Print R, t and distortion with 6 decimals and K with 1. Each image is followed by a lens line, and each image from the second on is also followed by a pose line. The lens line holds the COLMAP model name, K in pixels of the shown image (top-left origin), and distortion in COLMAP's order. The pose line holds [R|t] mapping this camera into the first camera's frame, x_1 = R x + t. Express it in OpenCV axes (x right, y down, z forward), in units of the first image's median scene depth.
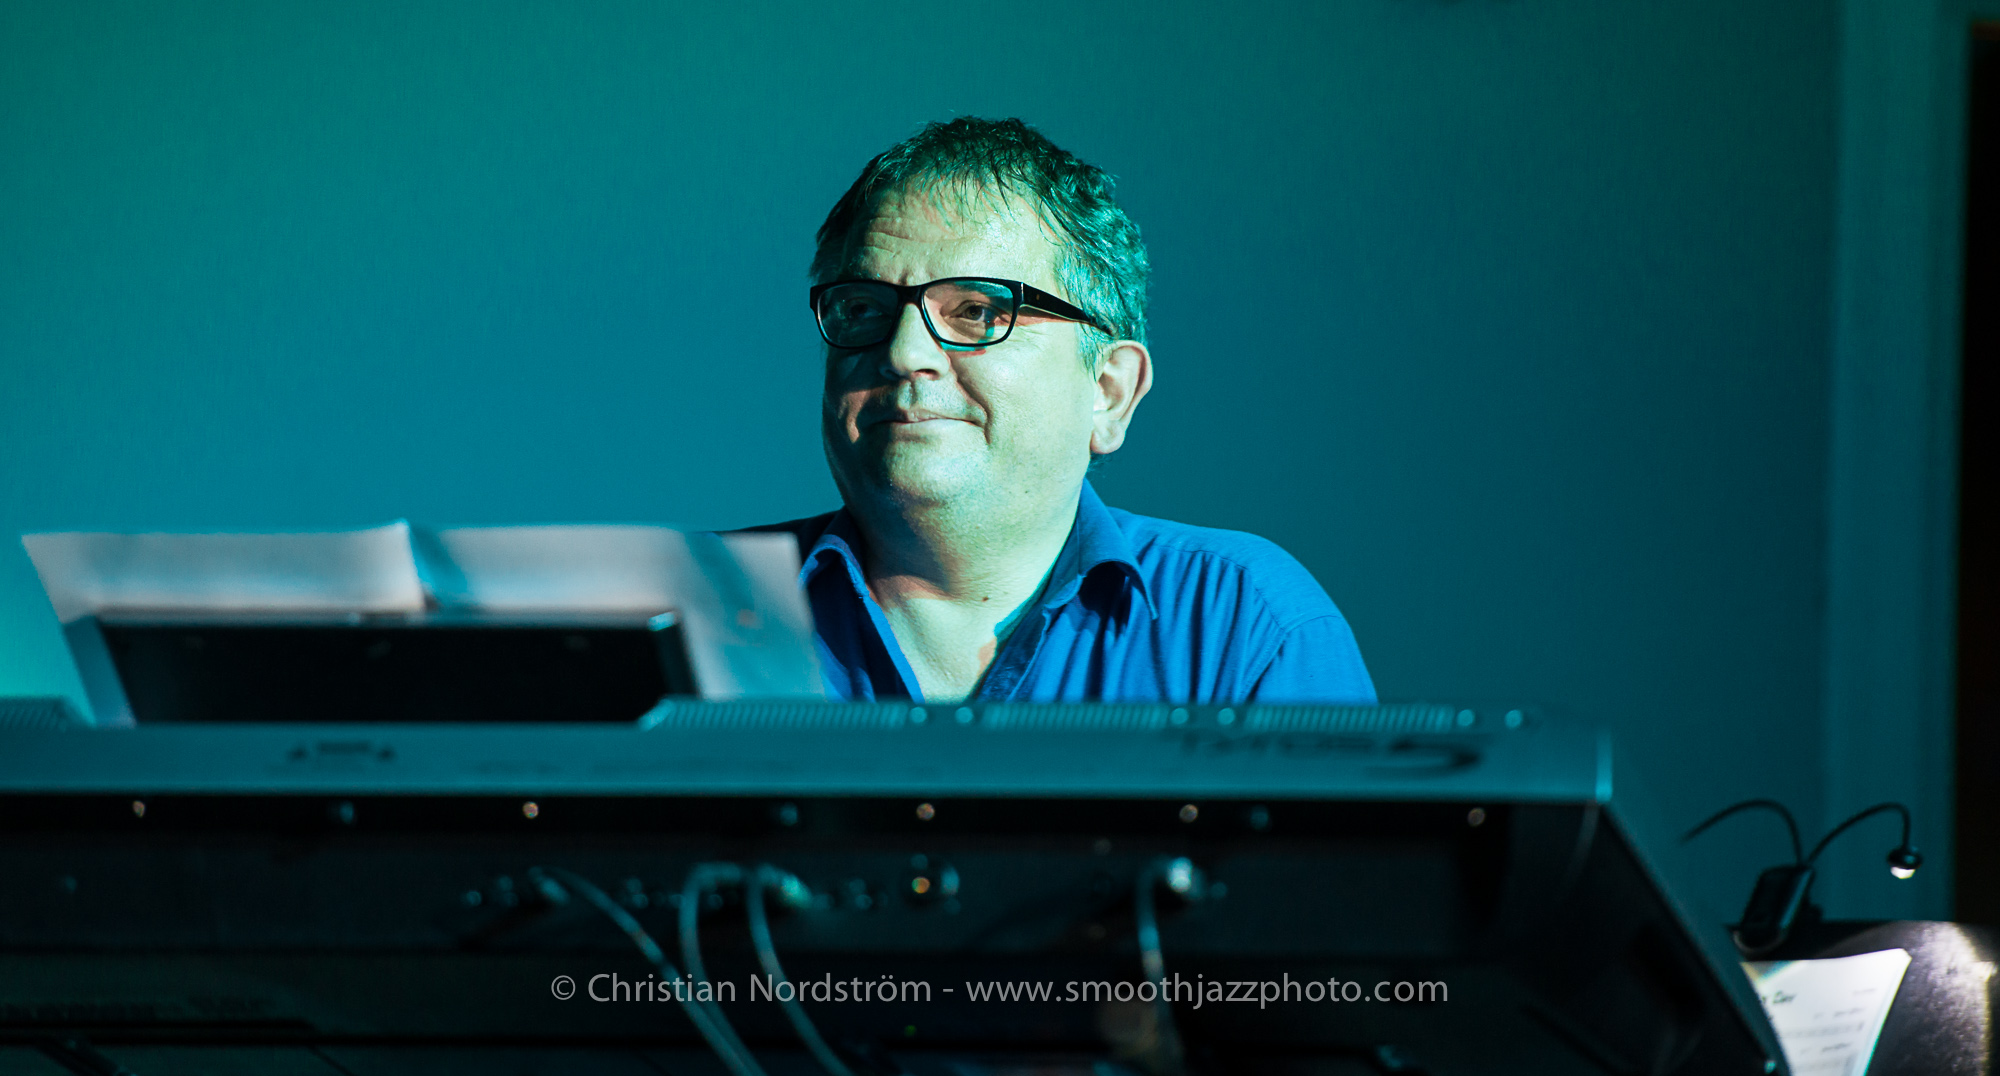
lens RADIAL K [[10785.6, 0, 1000.0], [0, 10785.6, 537.6], [0, 0, 1]] dist [1.372330, 0.000000]
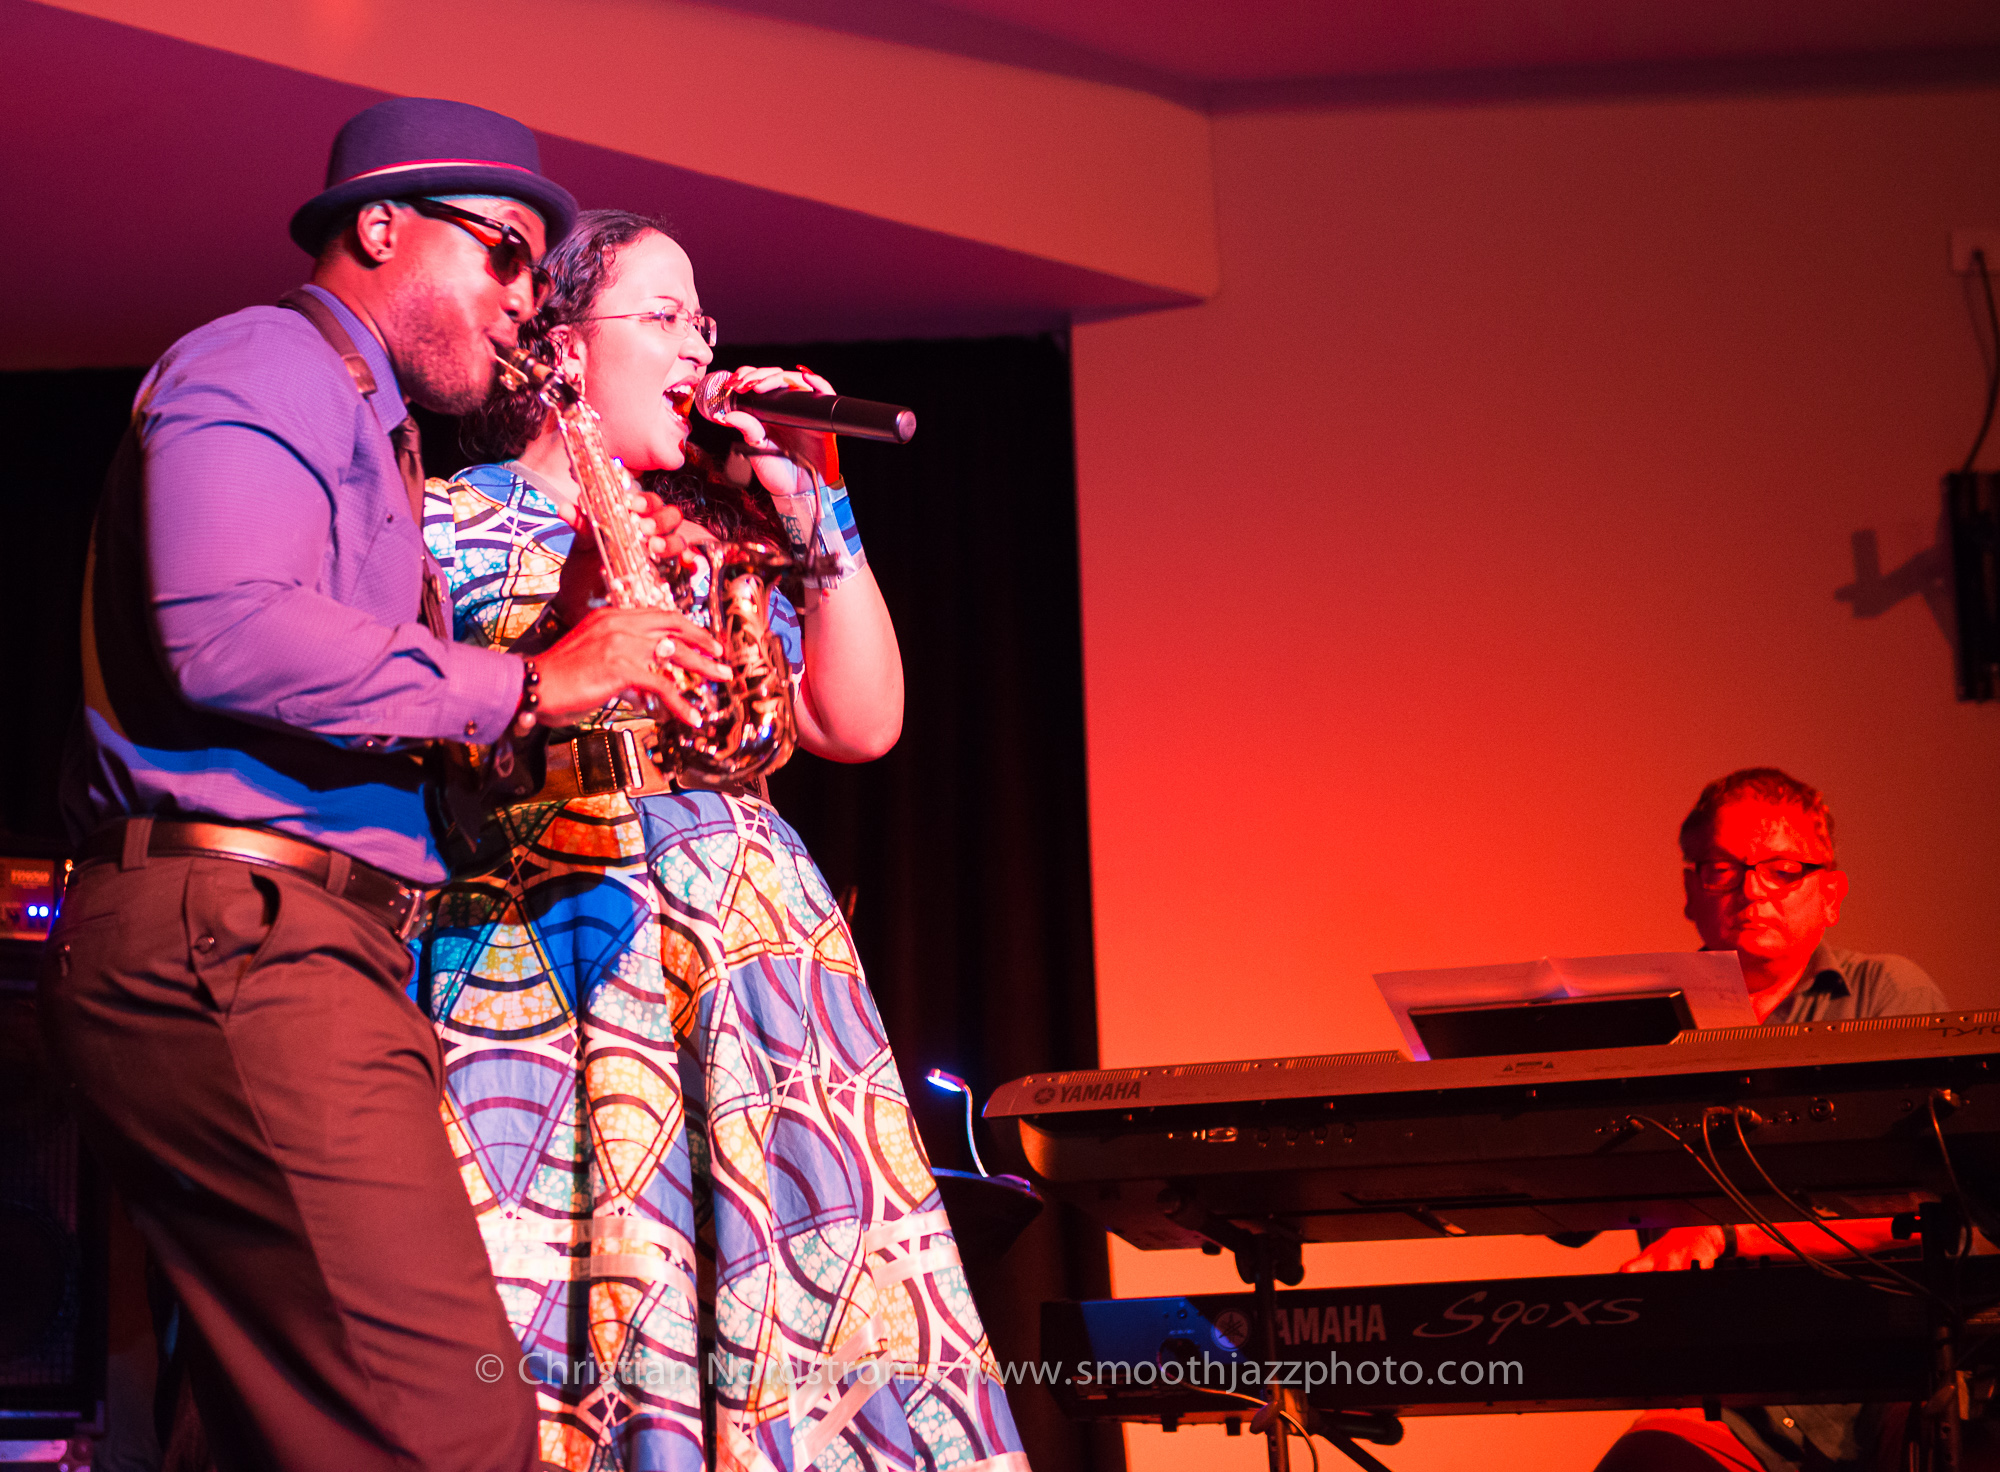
lens RADIAL K [[3501.3, 0, 999.3], [0, 3501.3, 731.8], [0, 0, 1]] dist [0.173116, 0.000000]
pose [[0.973773, -0.097492, -0.205575, -0.013533], [0.081440, 0.993033, -0.085169, 0.004984], [0.212446, 0.066193, 0.974928, 0.294788]]
